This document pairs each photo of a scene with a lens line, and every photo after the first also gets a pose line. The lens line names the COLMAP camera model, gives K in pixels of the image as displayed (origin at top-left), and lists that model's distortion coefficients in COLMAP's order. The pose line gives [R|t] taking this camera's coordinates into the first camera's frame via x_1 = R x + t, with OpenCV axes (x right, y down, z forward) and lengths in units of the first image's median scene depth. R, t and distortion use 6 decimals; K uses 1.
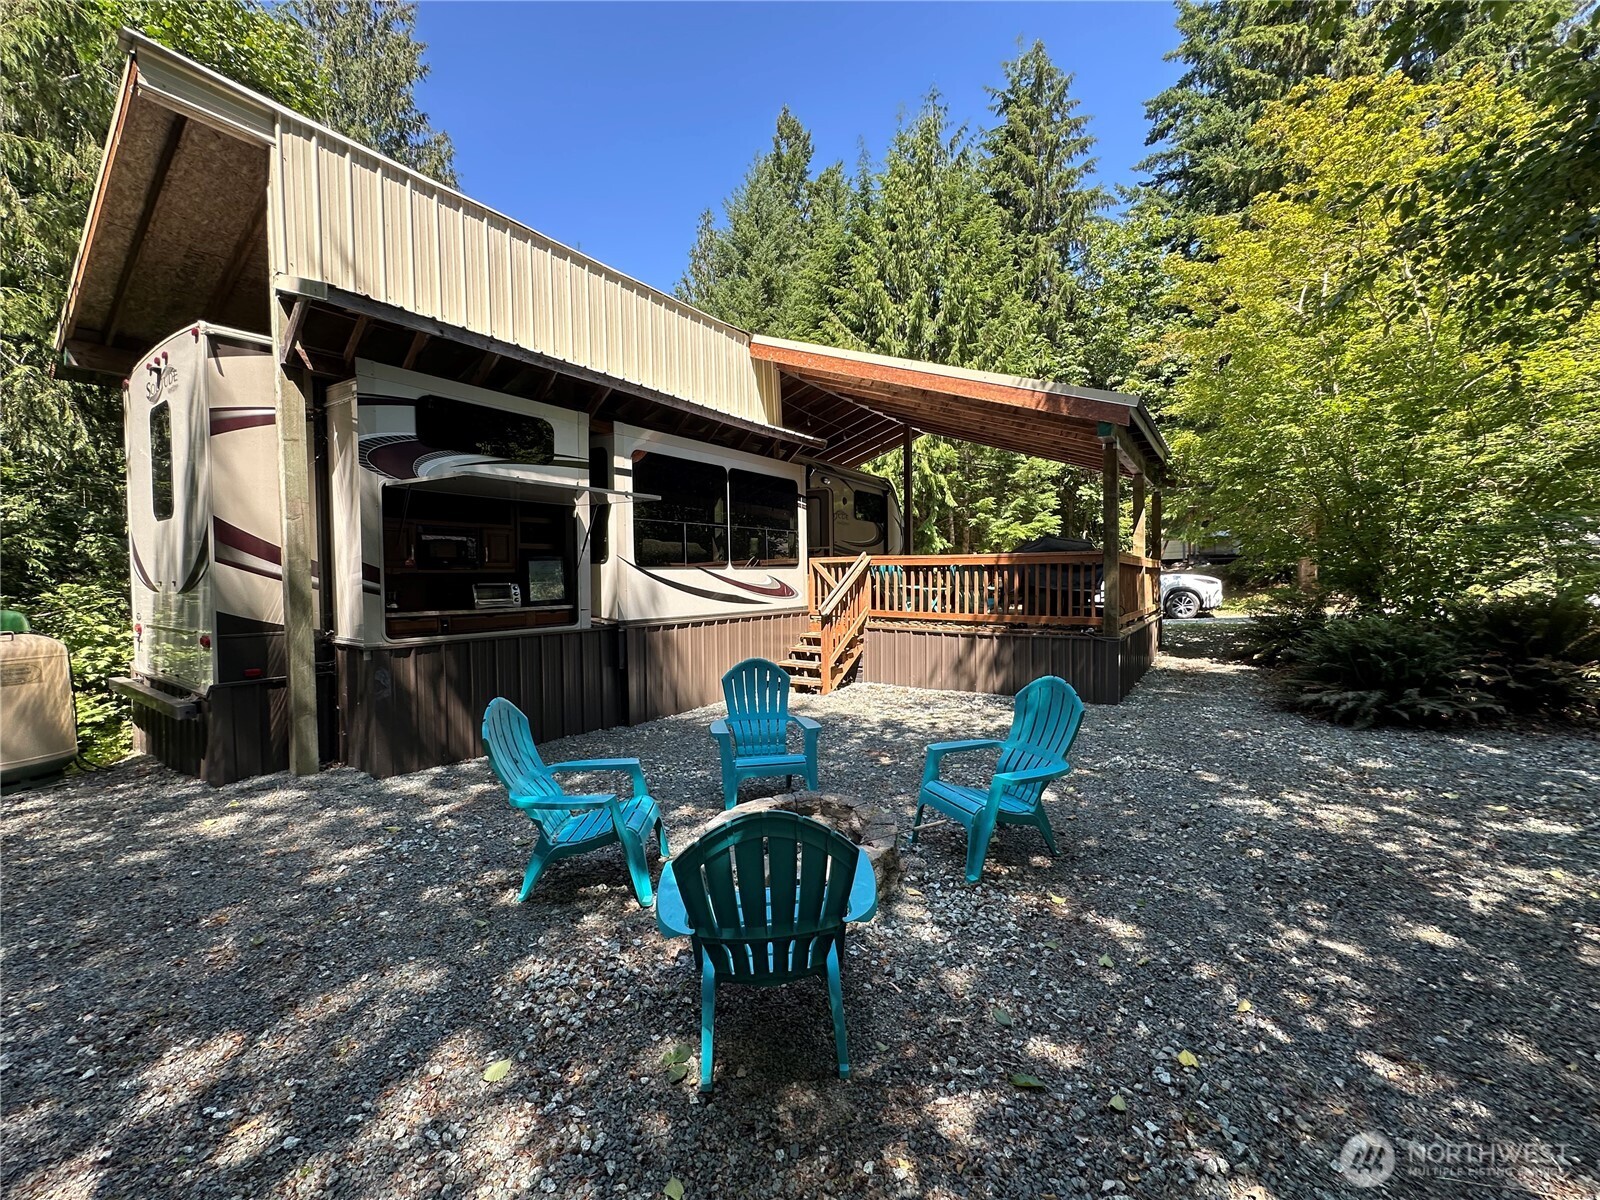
lens RADIAL K [[638.9, 0, 800.0], [0, 638.9, 600.0], [0, 0, 1]] dist [0.000903, 0.000035]
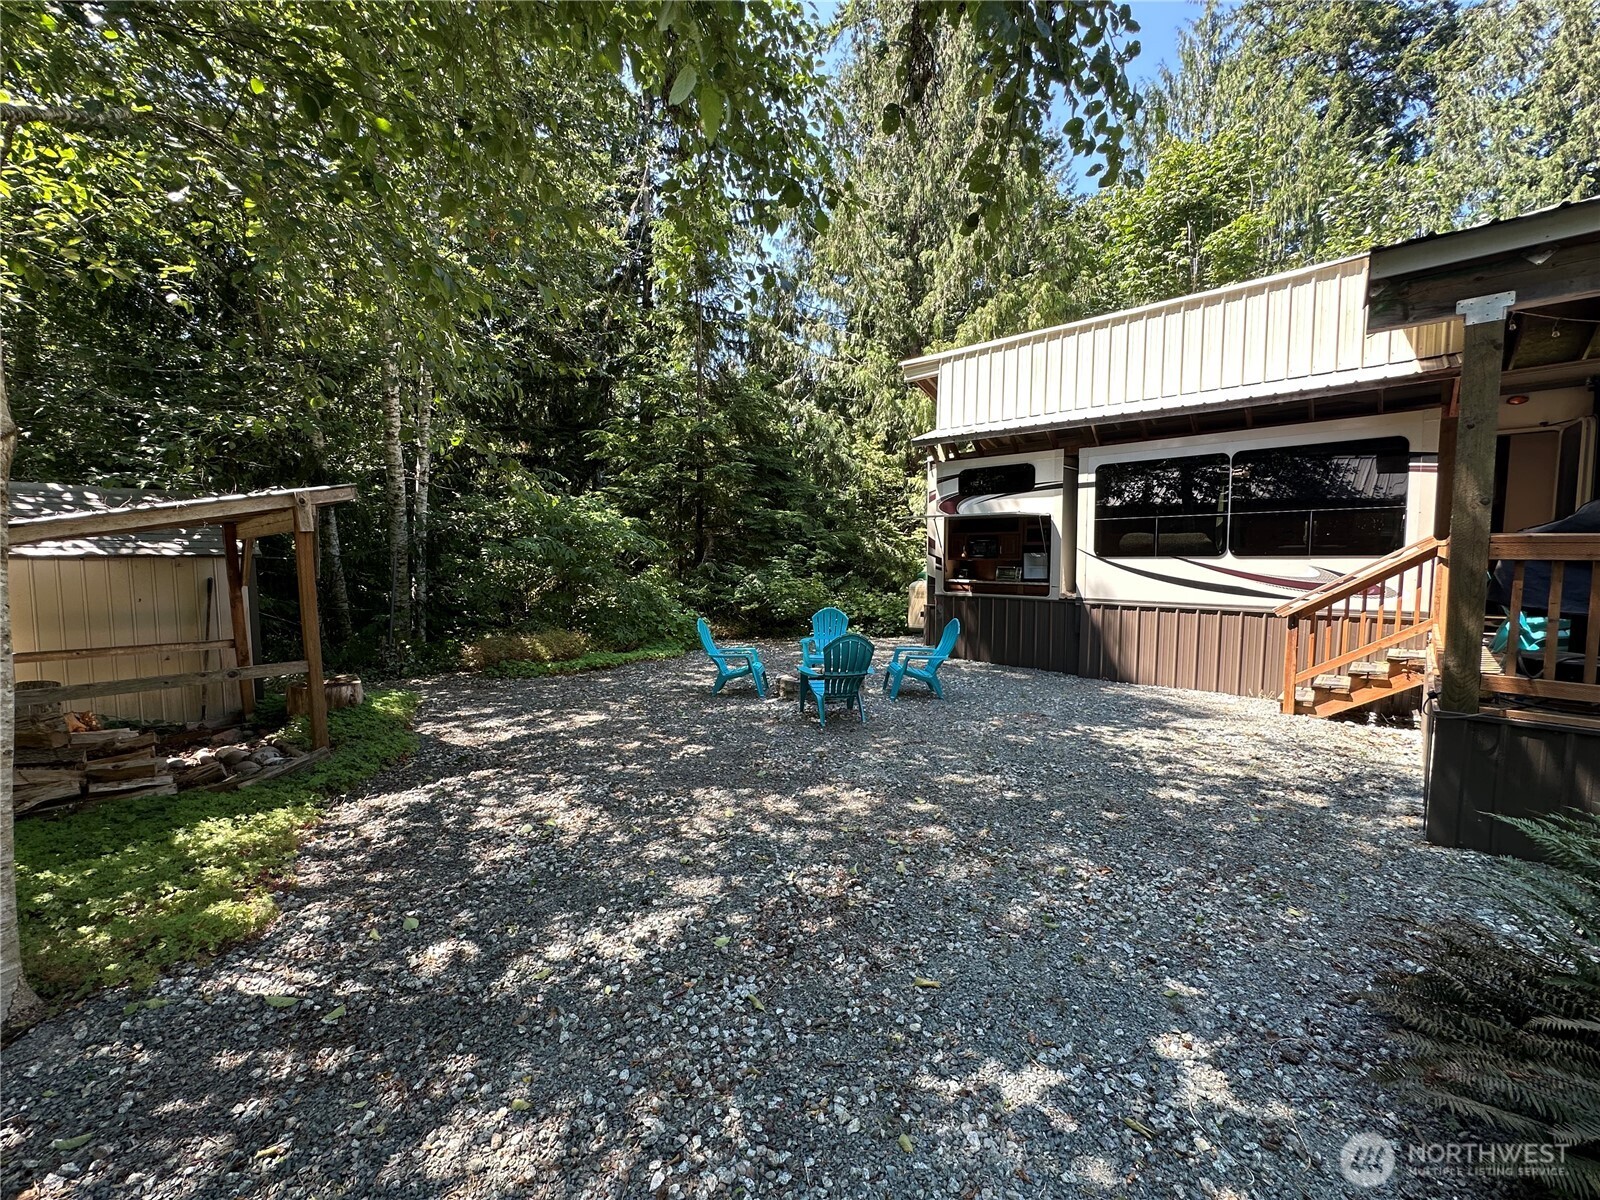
lens RADIAL K [[638.9, 0, 800.0], [0, 638.9, 600.0], [0, 0, 1]] dist [0.000903, 0.000035]
pose [[-0.109988, 0.070724, -0.991414, 1.083017], [-0.038510, 0.996413, 0.075353, -0.040533], [0.993187, 0.046467, -0.106870, 0.554315]]
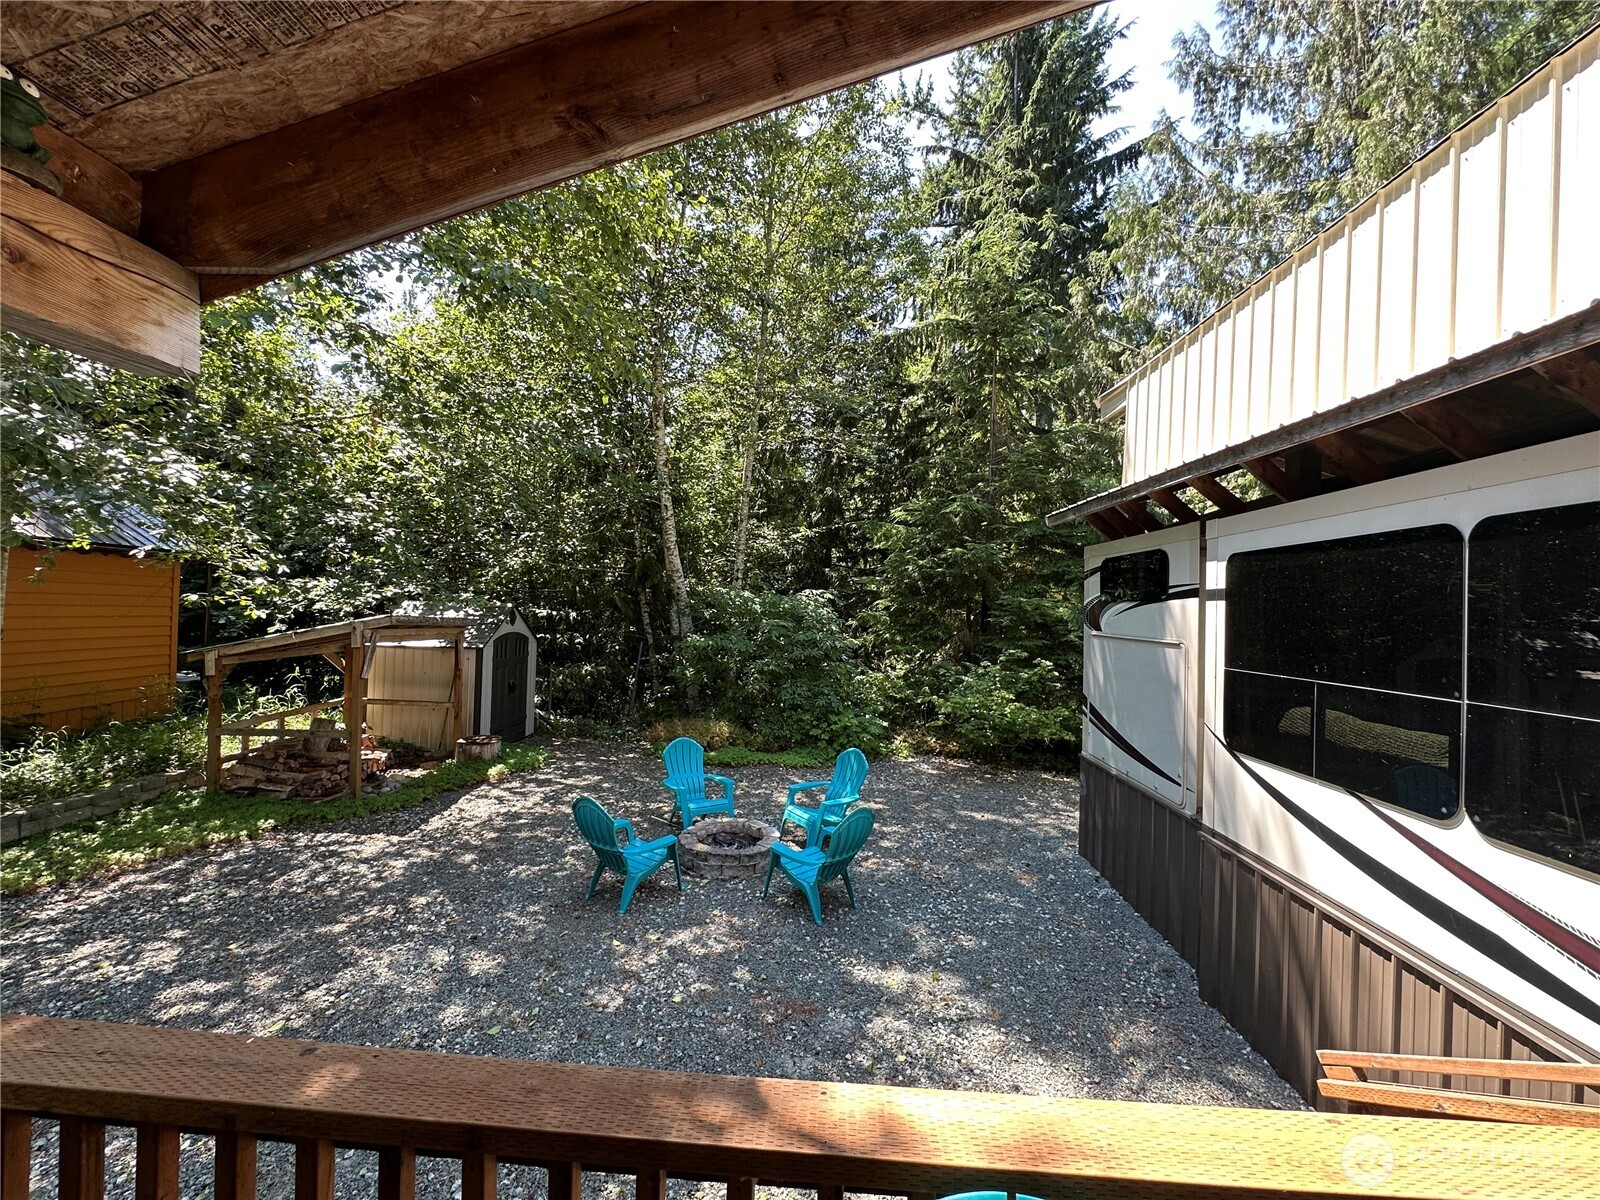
lens RADIAL K [[632.3, 0, 797.8], [0, 632.3, 606.2], [0, 0, 1]] dist [-0.001290, 0.000265]
pose [[-0.849014, -0.023045, -0.527868, 0.399824], [-0.052059, 0.997836, 0.040169, -0.186585], [0.525799, 0.061584, -0.848376, 1.284531]]
